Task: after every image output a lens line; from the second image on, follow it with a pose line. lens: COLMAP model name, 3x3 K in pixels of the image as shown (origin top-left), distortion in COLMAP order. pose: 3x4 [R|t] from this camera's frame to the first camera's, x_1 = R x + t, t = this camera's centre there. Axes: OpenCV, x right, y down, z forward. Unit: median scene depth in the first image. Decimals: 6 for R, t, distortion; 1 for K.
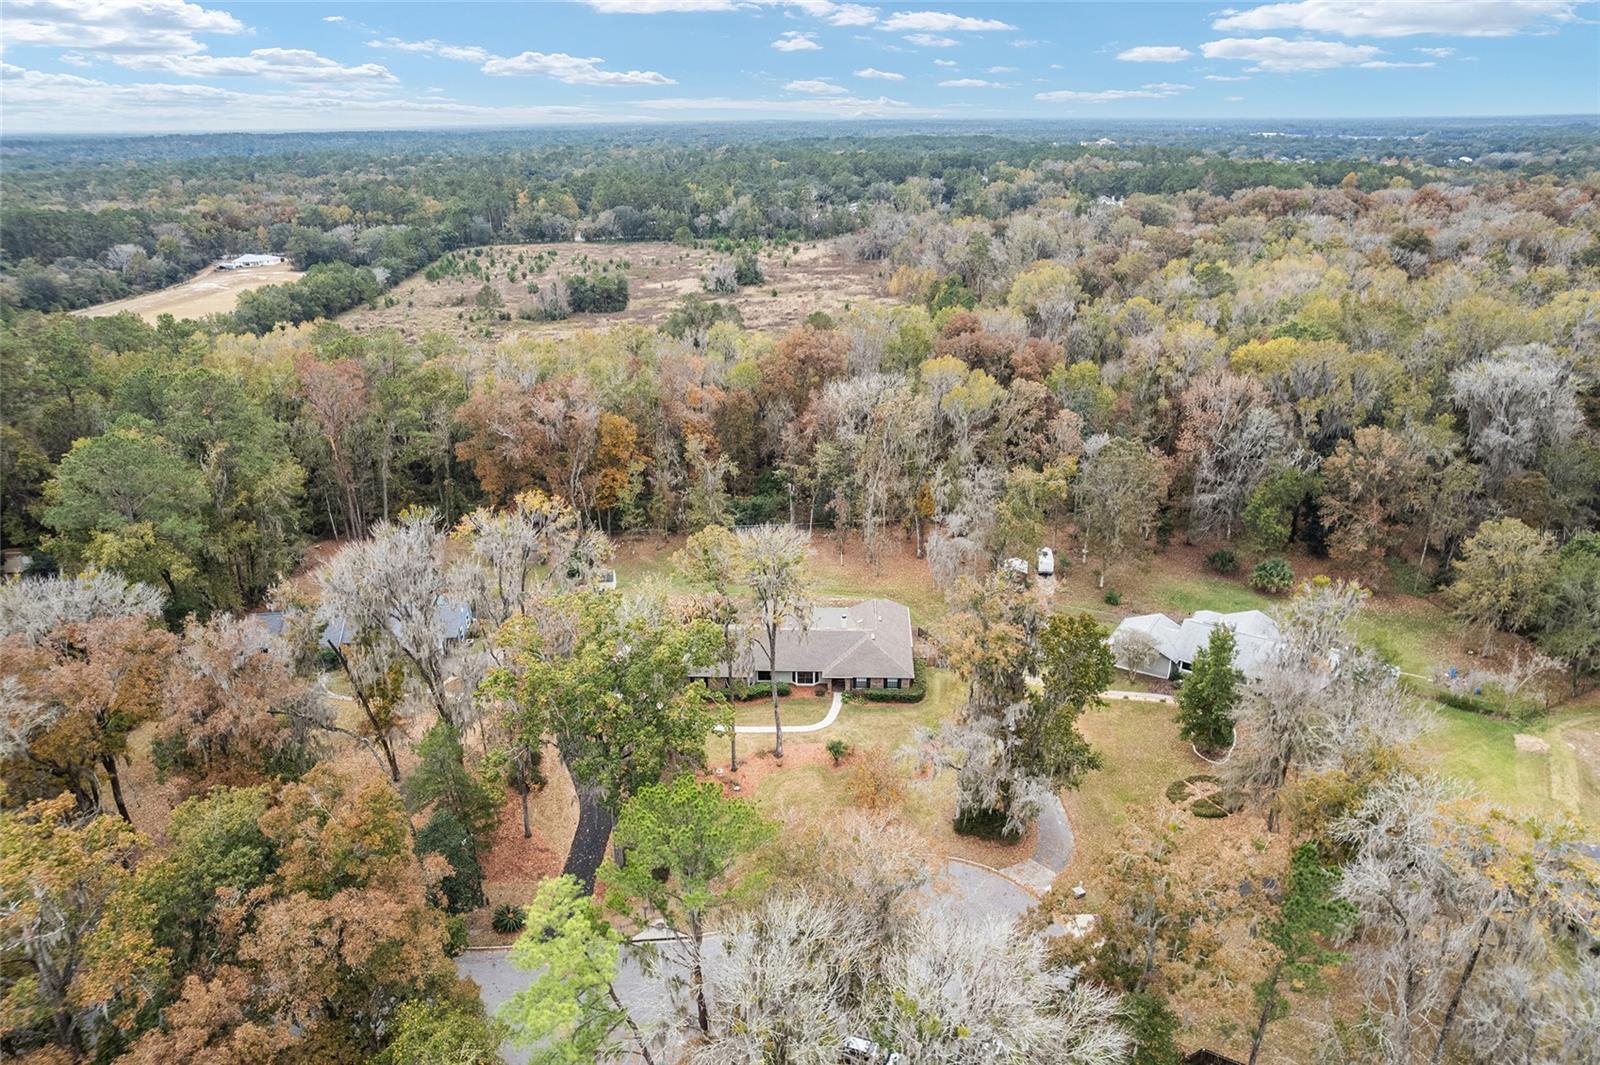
lens RADIAL K [[1049.2, 0, 800.0], [0, 1049.2, 532.5], [0, 0, 1]] dist [-0.067419, 0.066977]
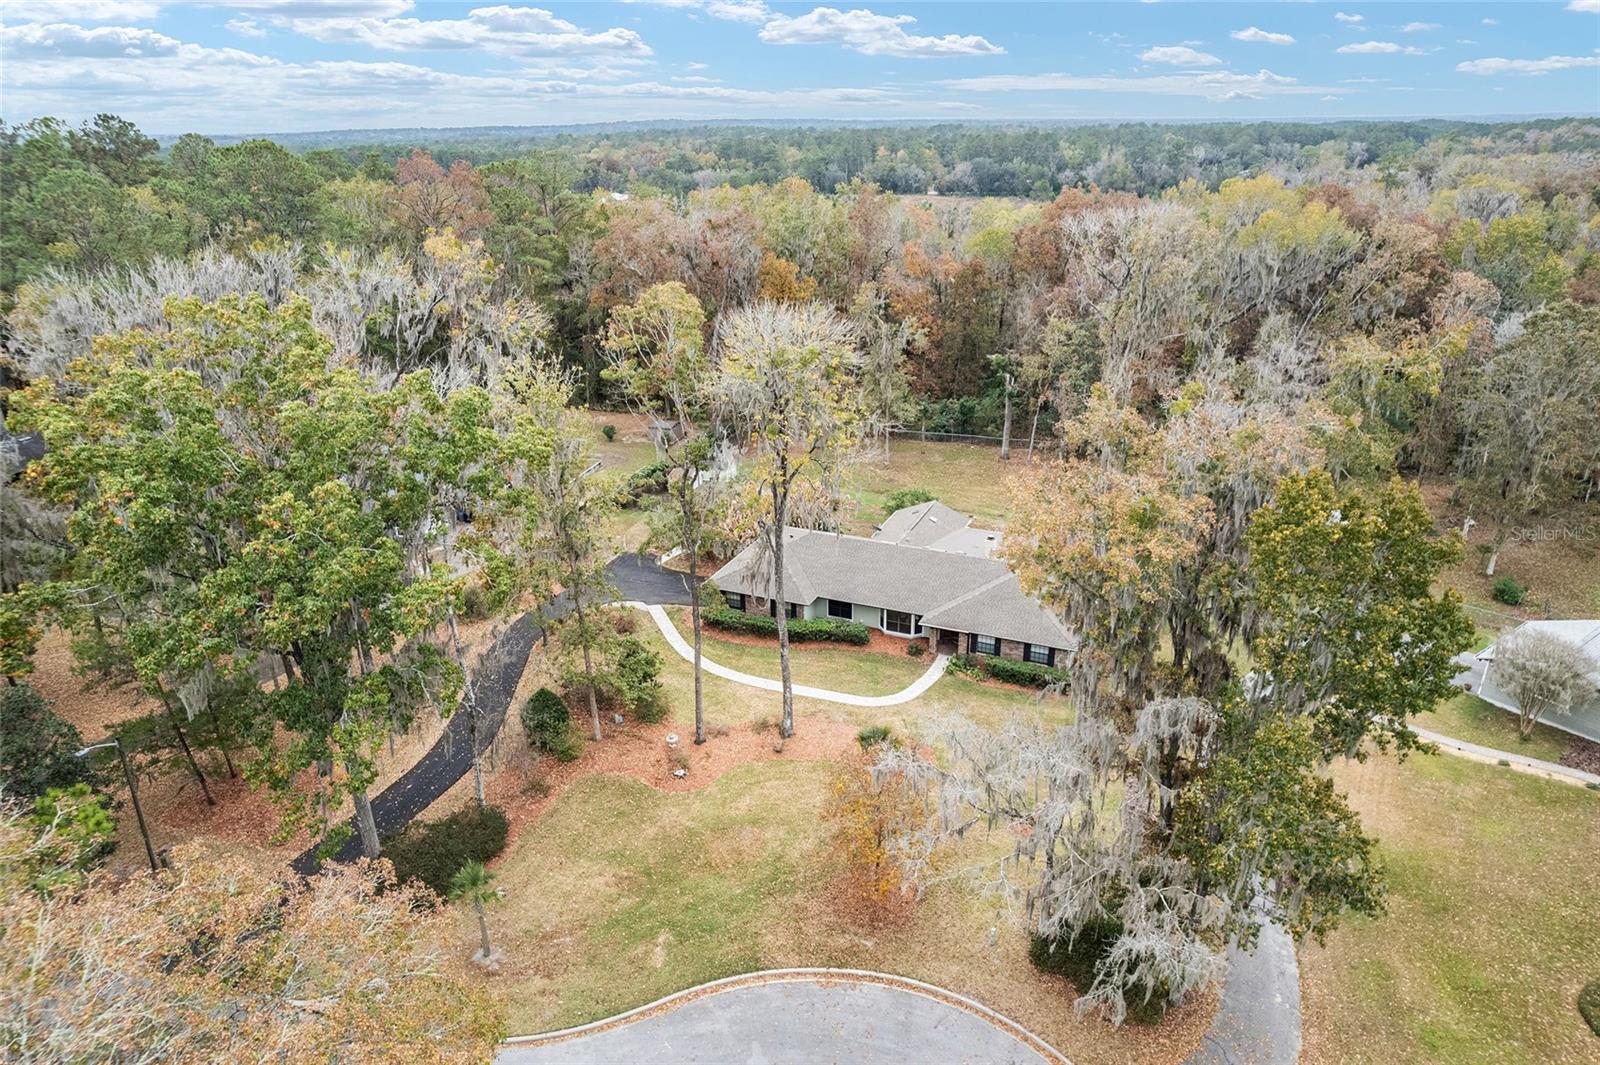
lens RADIAL K [[1049.2, 0, 800.0], [0, 1049.2, 532.5], [0, 0, 1]] dist [-0.067419, 0.066977]
pose [[0.936345, 0.134488, -0.324301, 0.139379], [-0.132301, 0.990788, 0.028891, 0.077601], [0.325200, 0.015853, 0.945512, 0.412543]]
